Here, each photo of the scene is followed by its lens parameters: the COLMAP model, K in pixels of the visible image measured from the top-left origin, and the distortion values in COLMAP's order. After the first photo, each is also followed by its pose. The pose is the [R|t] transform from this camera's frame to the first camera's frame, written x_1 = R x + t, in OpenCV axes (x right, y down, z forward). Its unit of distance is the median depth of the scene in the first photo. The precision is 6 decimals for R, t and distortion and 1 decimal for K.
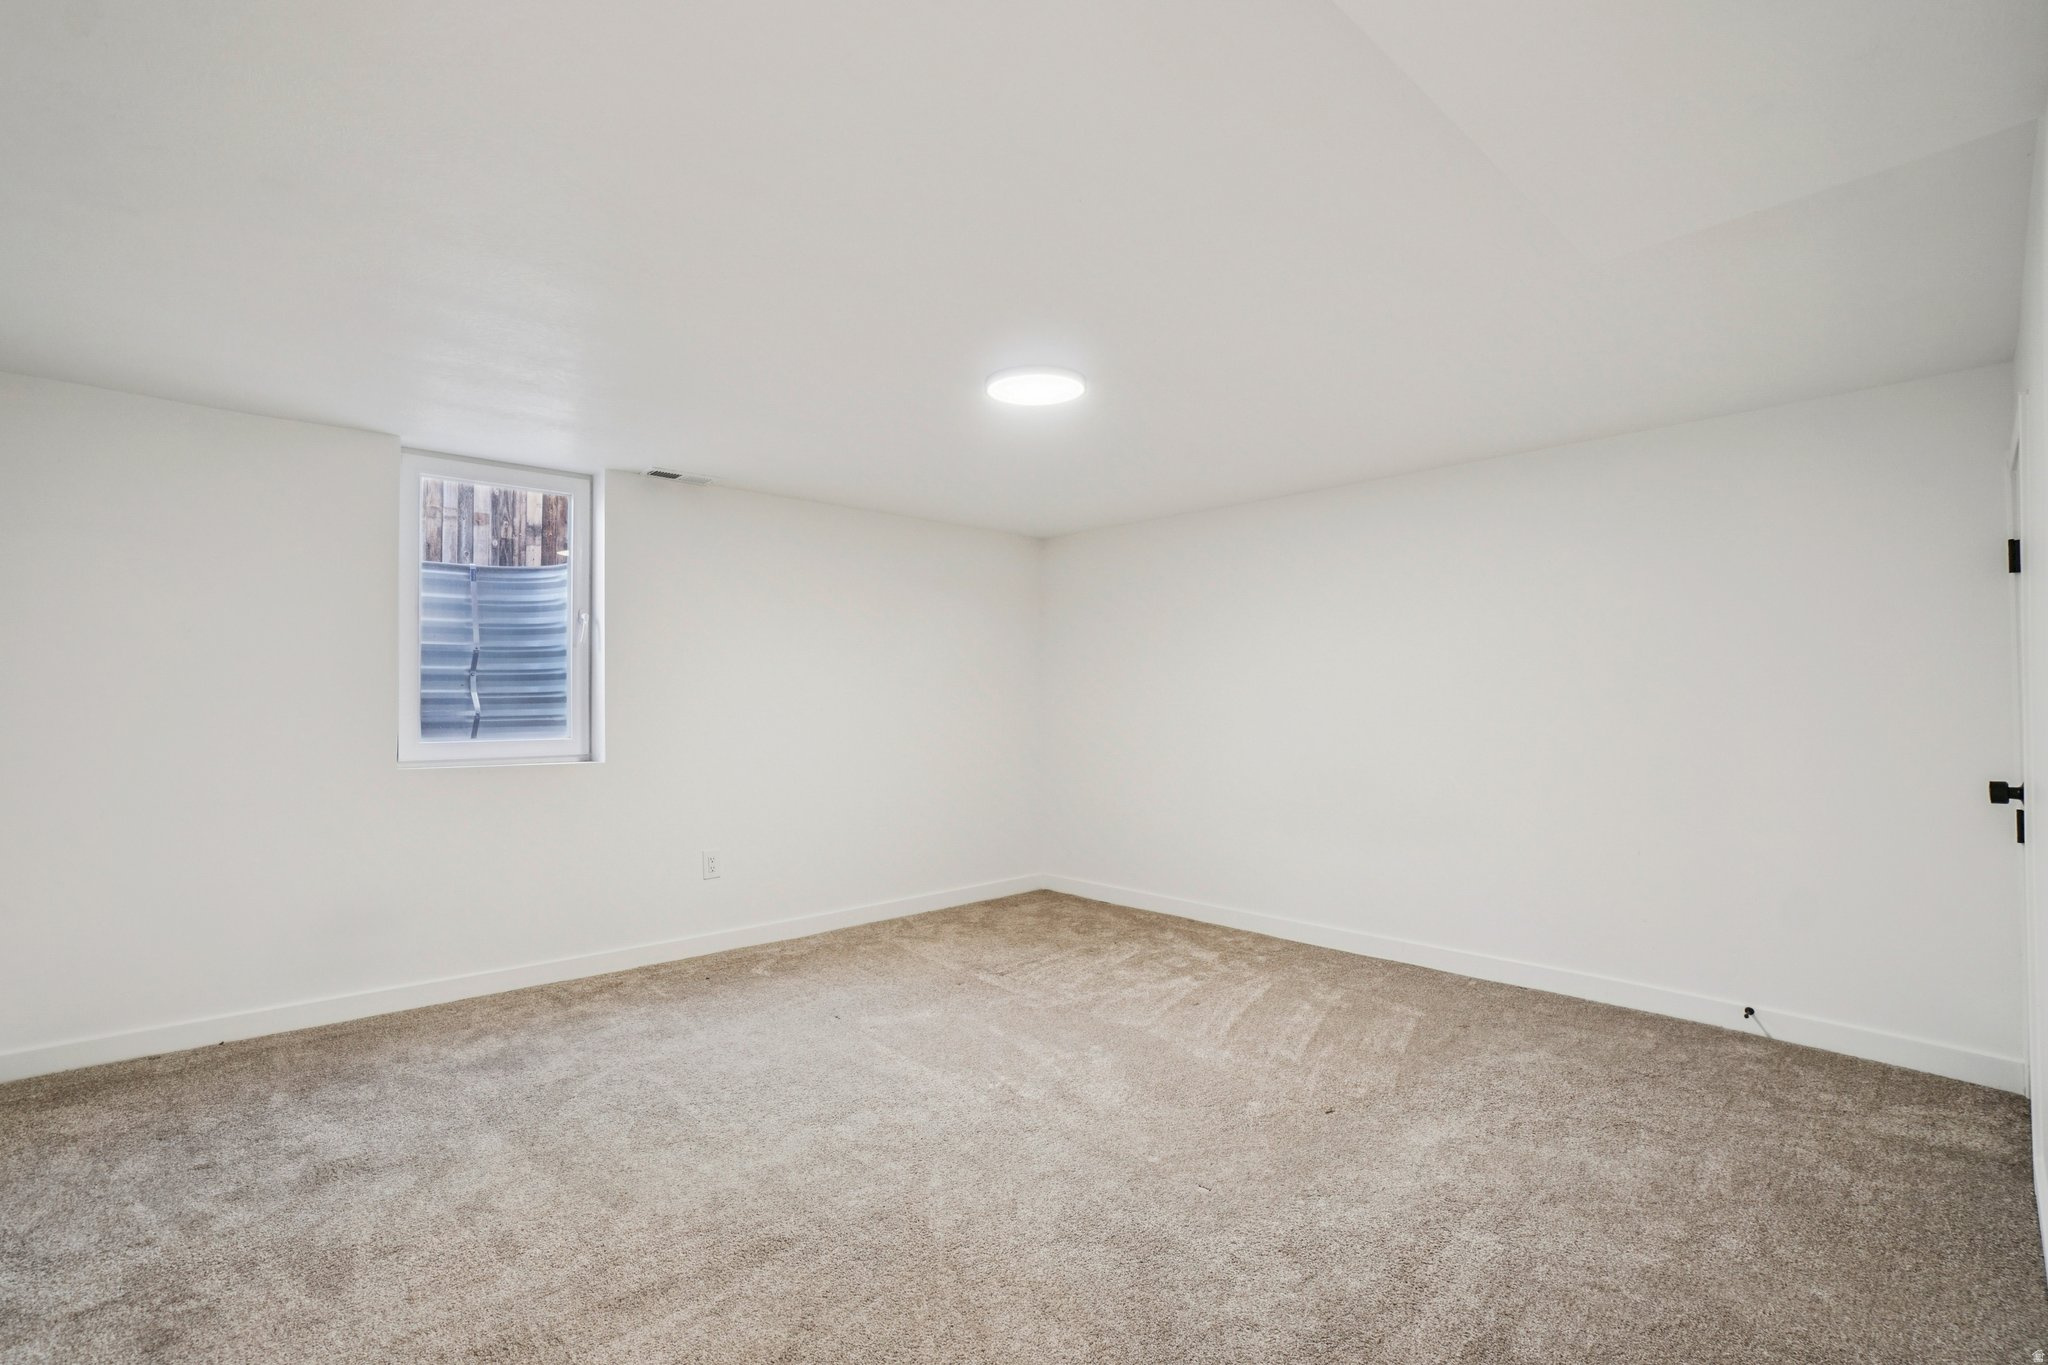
lens RADIAL K [[901.8, 0, 1004.8], [0, 901.8, 684.7], [0, 0, 1]] dist [-0.049460, 0.022577]
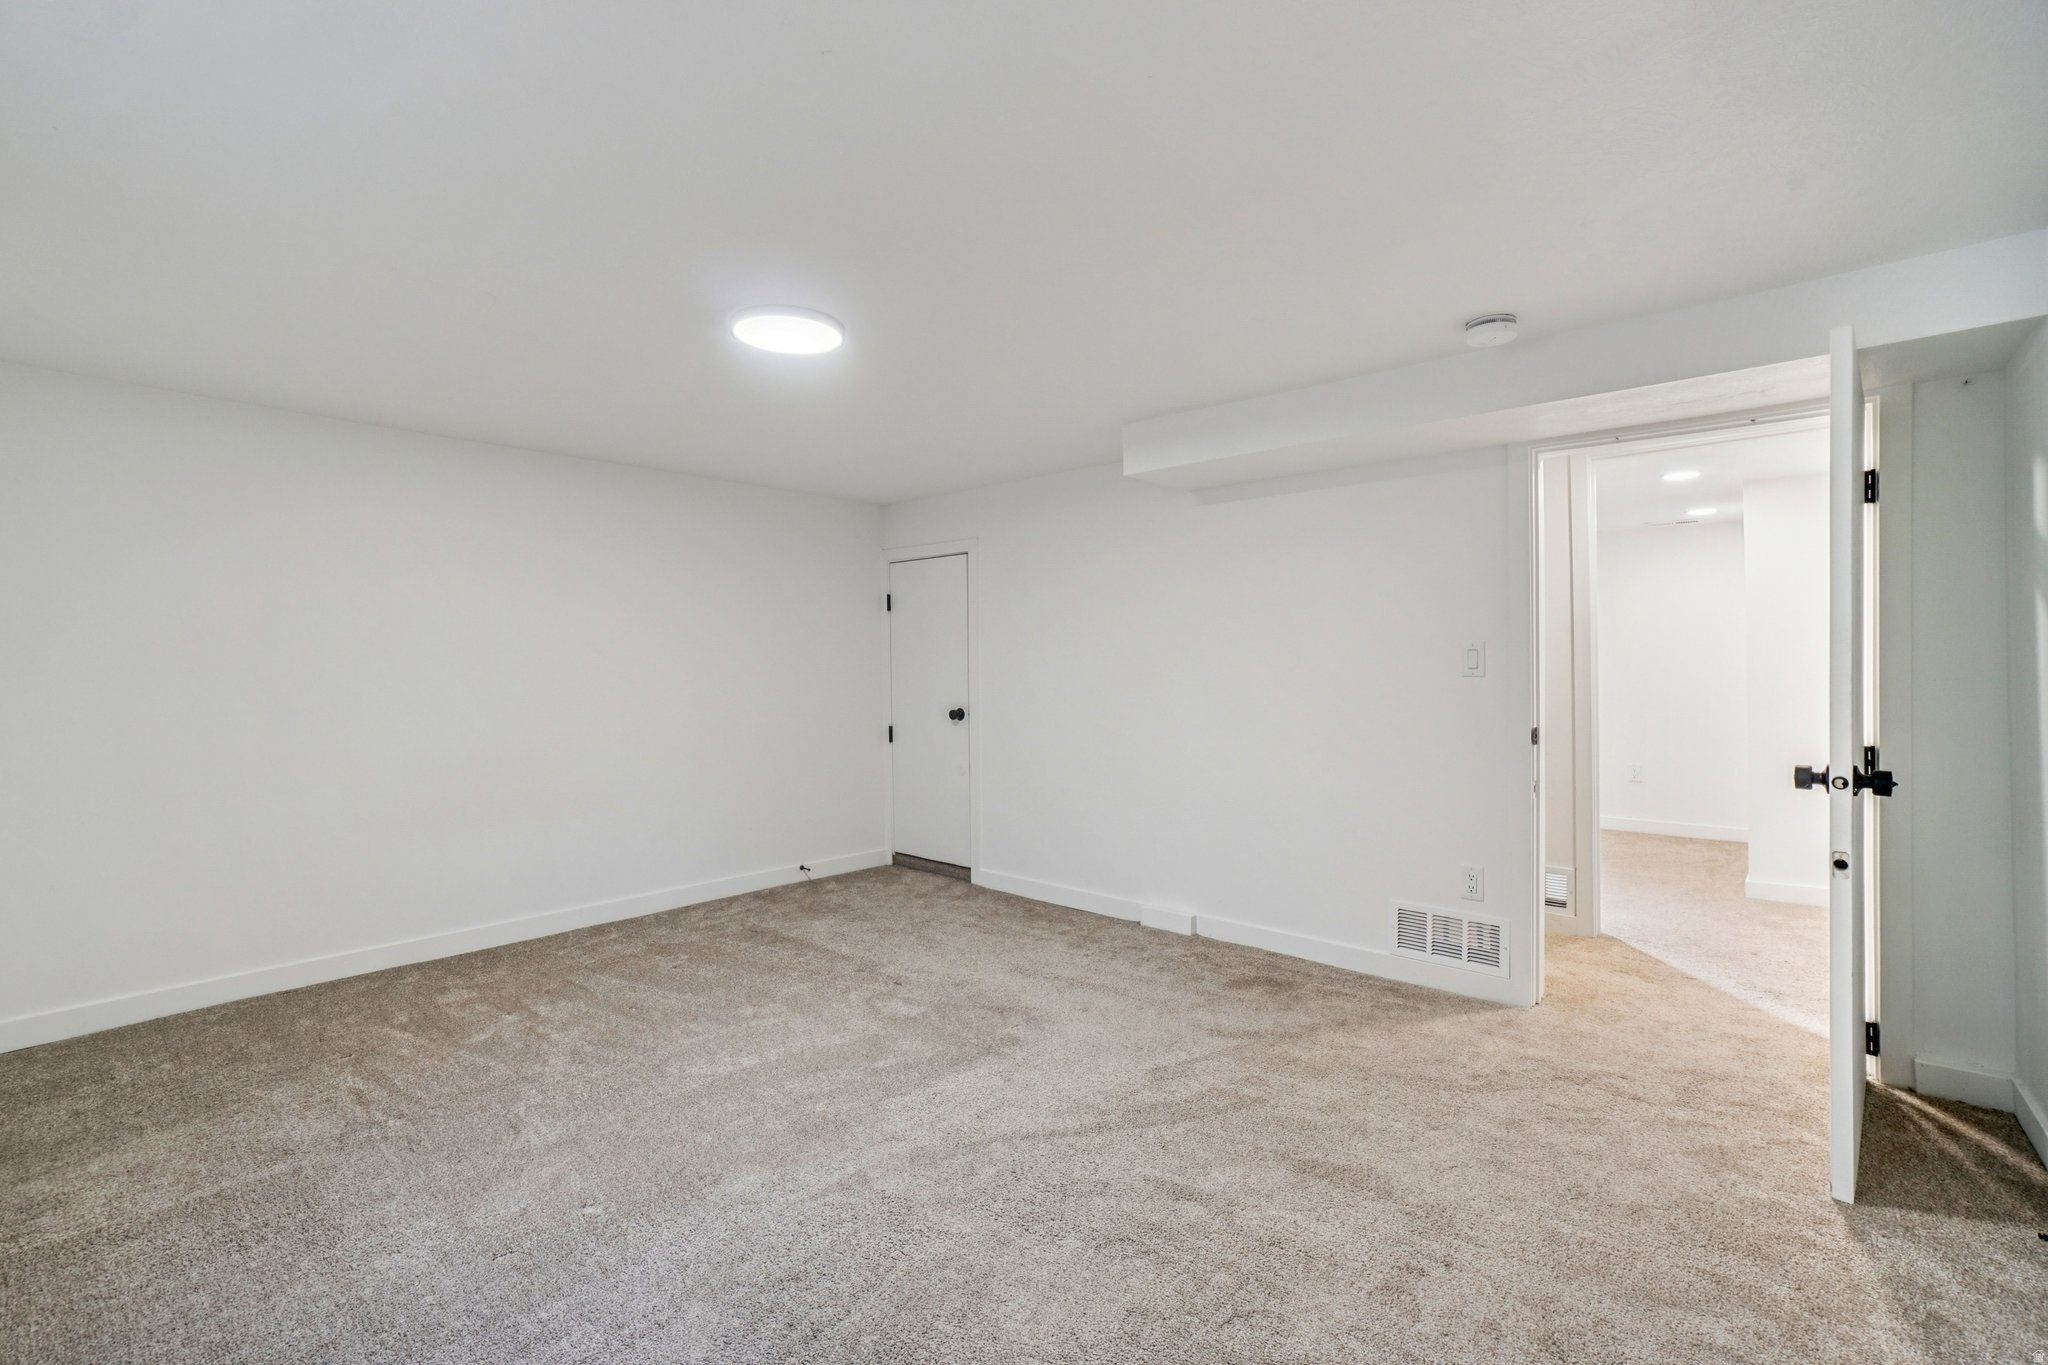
lens RADIAL K [[901.8, 0, 1004.8], [0, 901.8, 684.7], [0, 0, 1]] dist [-0.049460, 0.022577]
pose [[-0.112432, -0.009486, 0.993614, -0.841705], [-0.020288, 0.999768, 0.007249, 0.019734], [-0.993452, -0.019343, -0.112599, 0.860979]]
